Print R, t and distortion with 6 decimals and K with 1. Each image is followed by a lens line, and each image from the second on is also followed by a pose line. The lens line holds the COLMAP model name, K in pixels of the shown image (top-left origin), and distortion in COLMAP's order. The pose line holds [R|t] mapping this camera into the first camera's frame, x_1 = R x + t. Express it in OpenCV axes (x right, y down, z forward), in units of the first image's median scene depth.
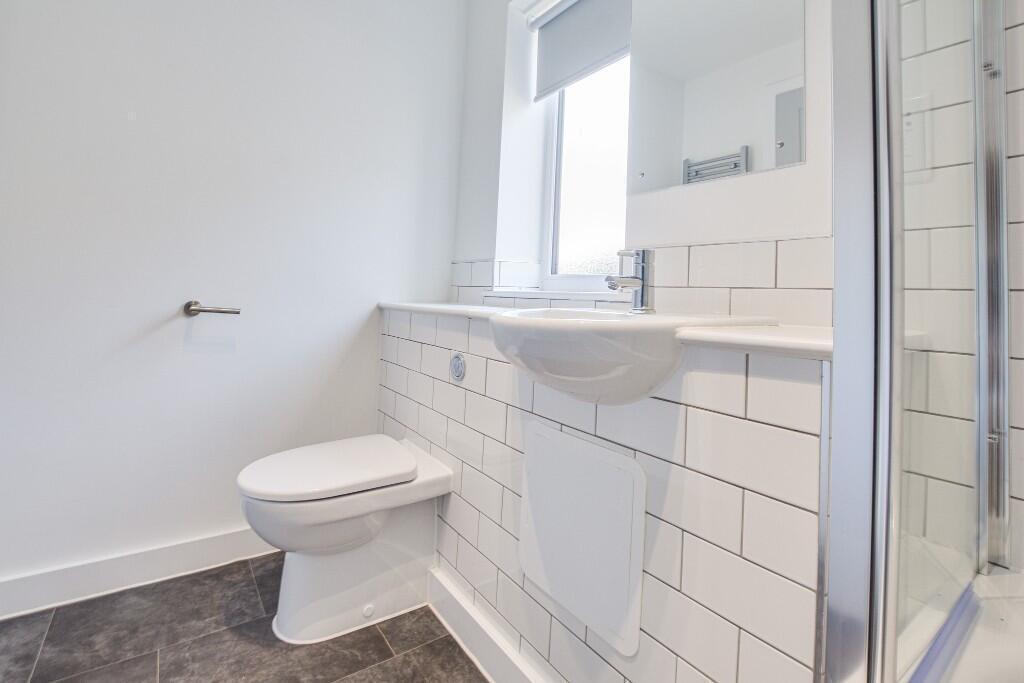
lens RADIAL K [[471.2, 0, 485.2], [0, 471.2, 250.6], [0, 0, 1]] dist [-0.002177, -0.000397]
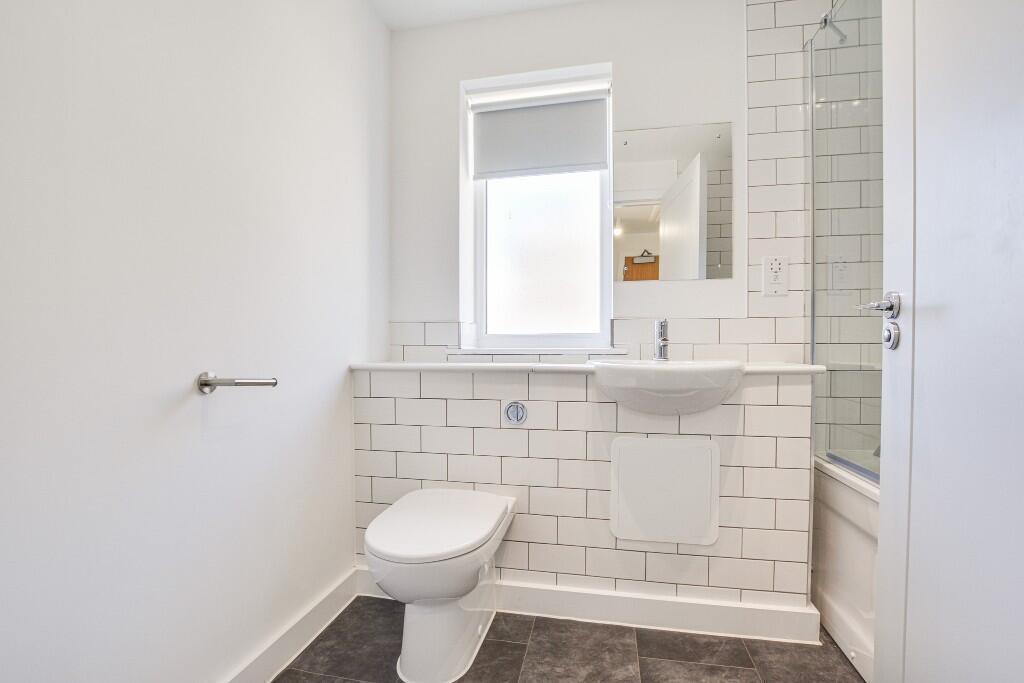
lens RADIAL K [[470.3, 0, 512.0], [0, 470.3, 341.5], [0, 0, 1]] dist [-0.001248, 0.000019]
pose [[0.702108, -0.011036, 0.711985, -1.066934], [-0.046650, 0.997019, 0.061457, -0.007452], [-0.710540, -0.076364, 0.699500, 0.217462]]
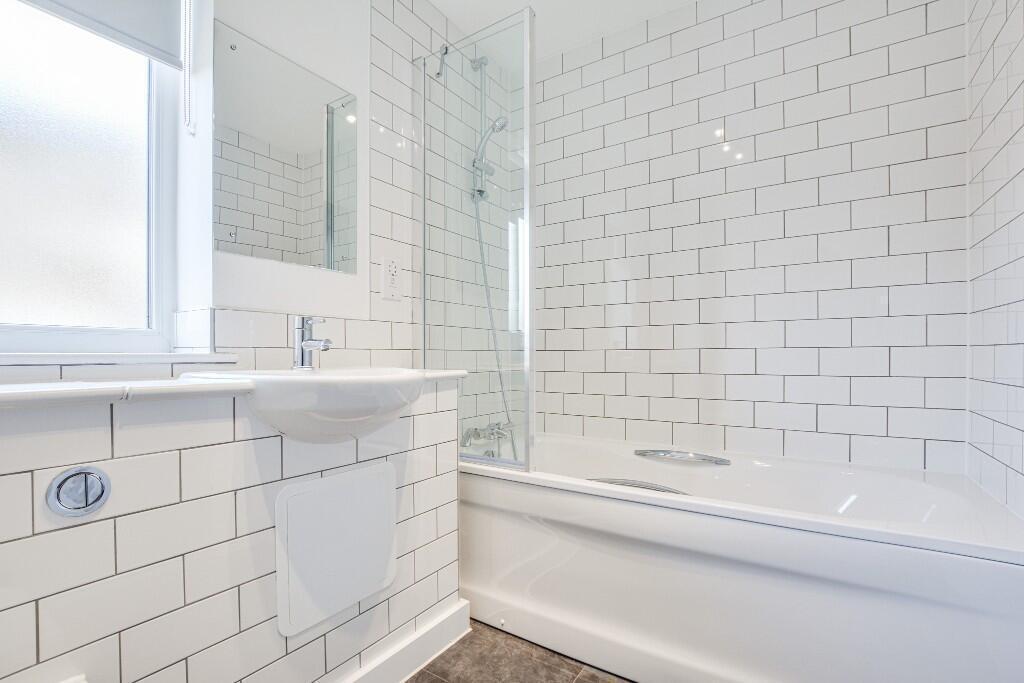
lens RADIAL K [[468.6, 0, 509.0], [0, 468.6, 355.5], [0, 0, 1]] dist [-0.020940, -0.000100]
pose [[-0.385900, -0.018398, 0.922357, -0.874340], [-0.084746, 0.996281, -0.015584, 0.062972], [-0.918640, -0.084179, -0.386024, 0.887697]]
